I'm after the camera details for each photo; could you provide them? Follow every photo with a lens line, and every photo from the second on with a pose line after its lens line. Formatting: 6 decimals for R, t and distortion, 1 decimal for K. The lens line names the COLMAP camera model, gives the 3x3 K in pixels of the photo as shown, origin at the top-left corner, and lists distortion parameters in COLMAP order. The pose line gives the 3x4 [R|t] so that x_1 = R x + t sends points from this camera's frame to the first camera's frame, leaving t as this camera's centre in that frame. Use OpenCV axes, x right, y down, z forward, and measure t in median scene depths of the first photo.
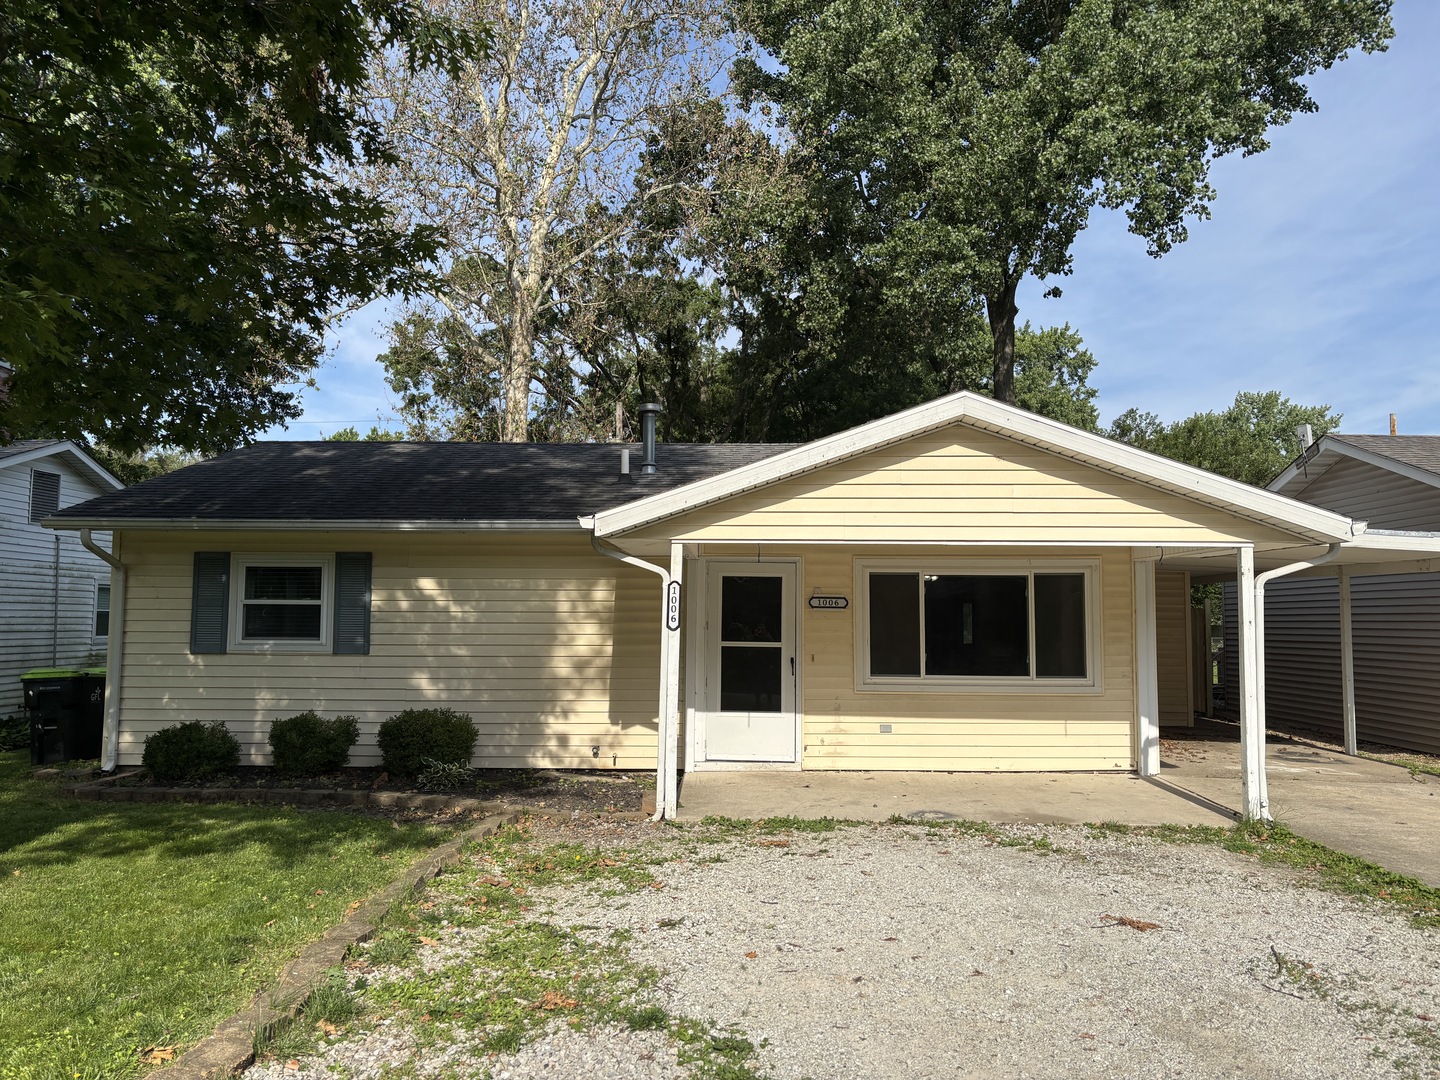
lens RADIAL K [[1076.1, 0, 720.0], [0, 1076.1, 540.0], [0, 0, 1]] dist [0.077359, -0.173677]
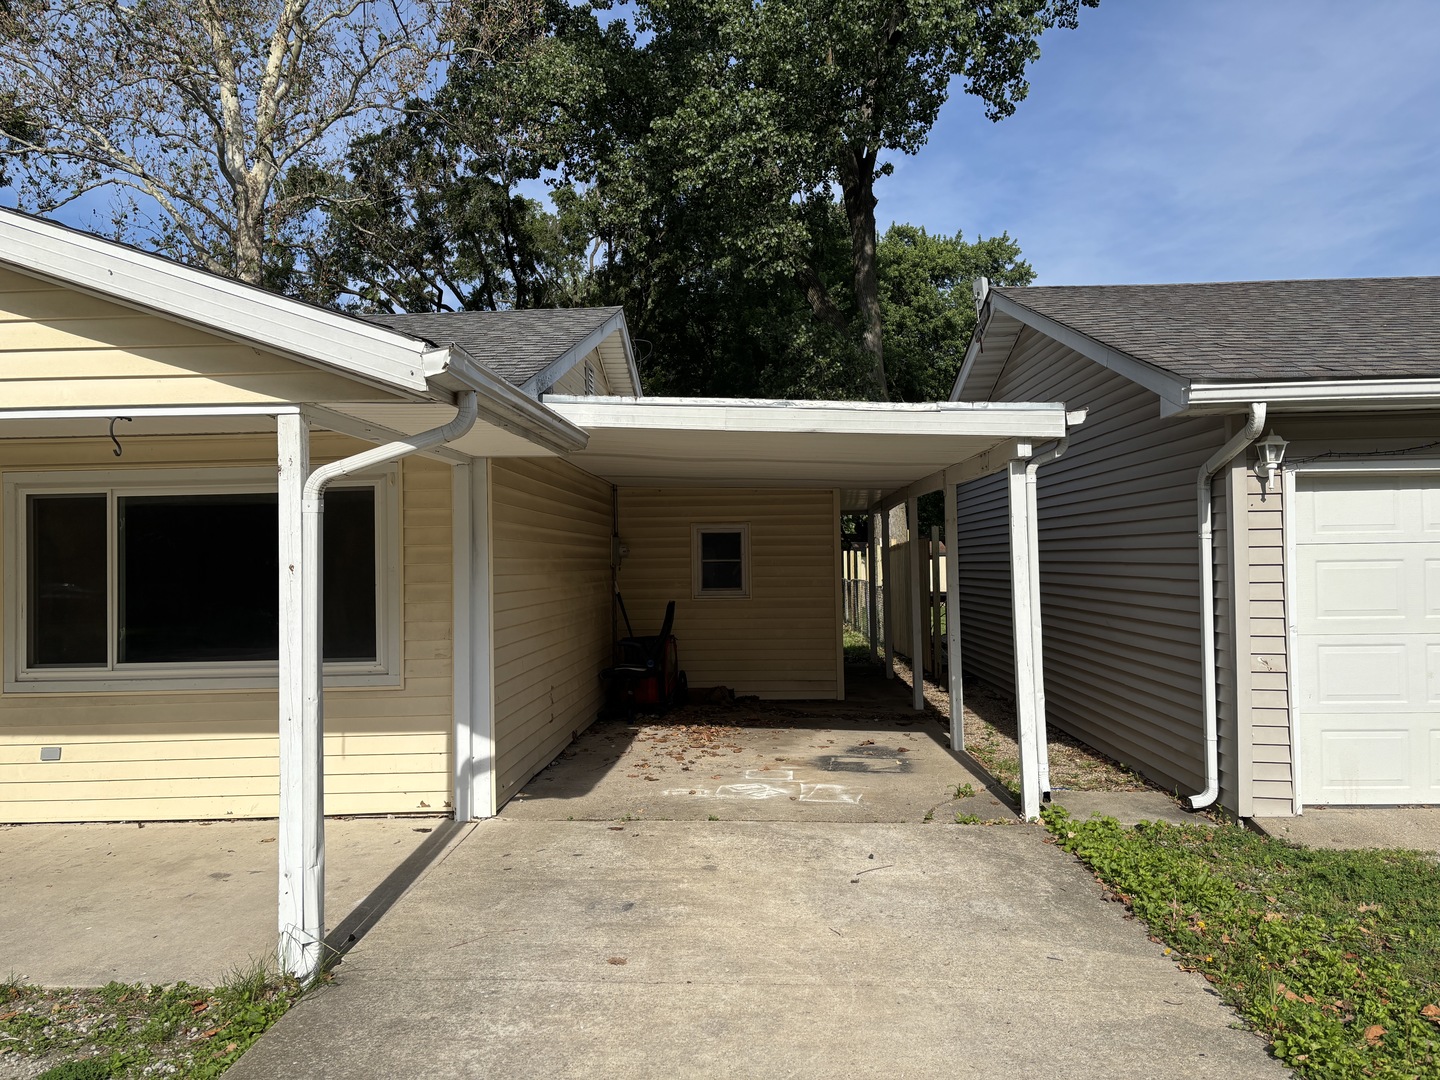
lens RADIAL K [[1076.6, 0, 716.0], [0, 1076.6, 531.5], [0, 0, 1]] dist [0.060768, -0.071561]
pose [[0.999533, -0.026423, -0.015357, 0.534116], [0.027108, 0.998562, 0.046251, 0.032581], [0.014112, -0.046645, 0.998812, 0.401922]]
